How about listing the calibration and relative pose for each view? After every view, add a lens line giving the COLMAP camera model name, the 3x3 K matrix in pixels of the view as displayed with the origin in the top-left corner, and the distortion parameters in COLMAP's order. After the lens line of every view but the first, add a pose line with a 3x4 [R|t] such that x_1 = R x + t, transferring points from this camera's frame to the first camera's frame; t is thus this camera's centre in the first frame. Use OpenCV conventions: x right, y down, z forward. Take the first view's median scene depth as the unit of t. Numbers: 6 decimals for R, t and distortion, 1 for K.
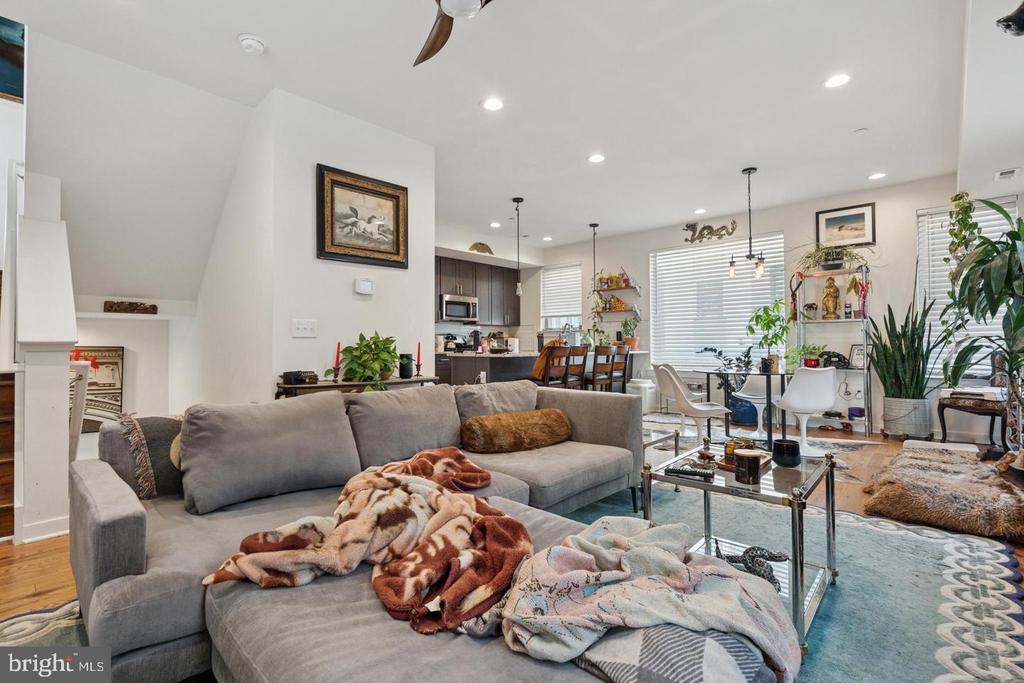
lens RADIAL K [[472.0, 0, 502.8], [0, 472.0, 342.7], [0, 0, 1]] dist [-0.004895, 0.002354]
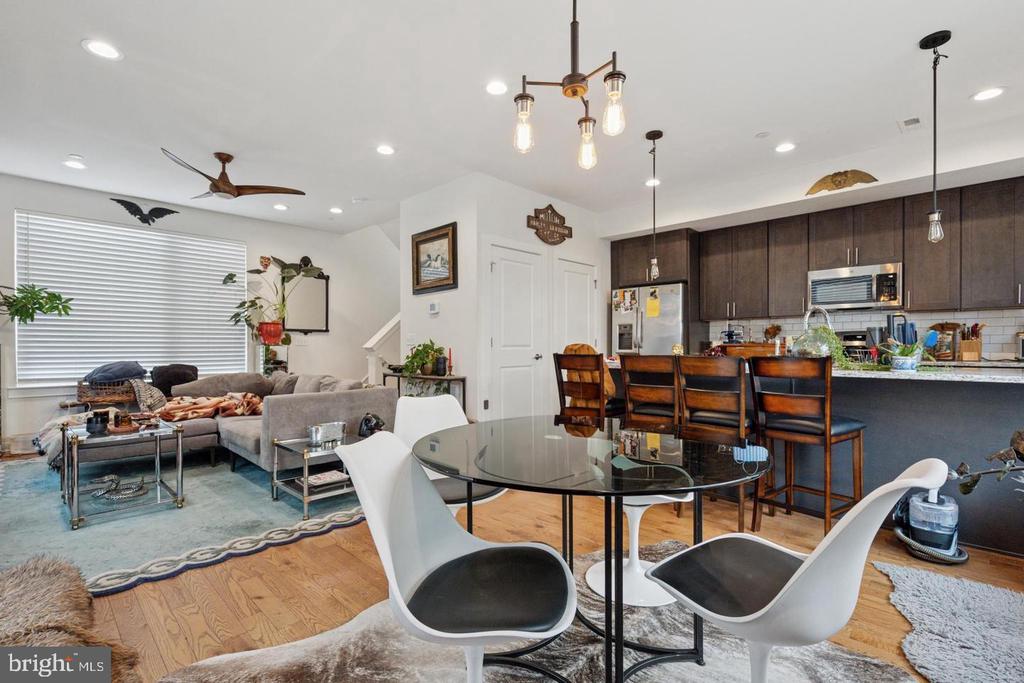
lens RADIAL K [[472.0, 0, 506.5], [0, 472.0, 345.3], [0, 0, 1]] dist [-0.004895, 0.002354]
pose [[-0.021045, 0.000490, -0.999778, 0.568654], [0.005953, 0.999982, 0.000365, -0.003947], [0.999761, -0.005944, -0.021047, 0.644245]]
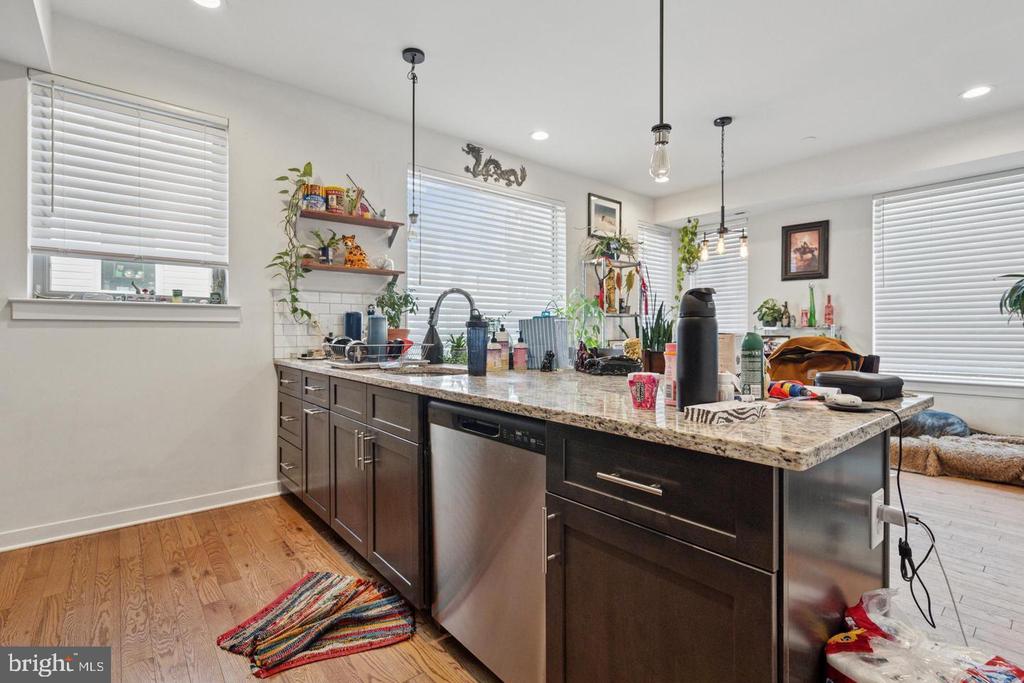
lens RADIAL K [[472.0, 0, 507.8], [0, 472.0, 333.6], [0, 0, 1]] dist [-0.004895, 0.002354]
pose [[0.118665, -0.000021, 0.992934, -0.197148], [-0.005419, 0.999985, 0.000669, -0.007411], [-0.992920, -0.005460, 0.118663, 0.843248]]
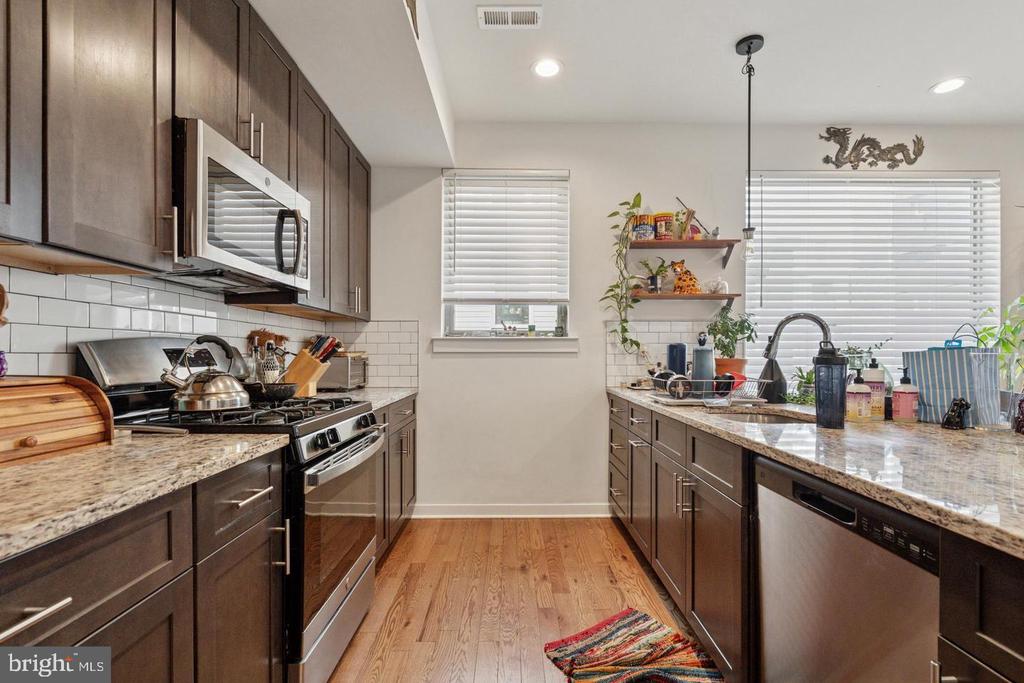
lens RADIAL K [[472.0, 0, 519.2], [0, 472.0, 356.6], [0, 0, 1]] dist [-0.004895, 0.002354]
pose [[0.715174, -0.000537, 0.698946, -0.172029], [-0.006413, 0.999953, 0.007330, -0.015142], [-0.698917, -0.009724, 0.715137, 0.840060]]
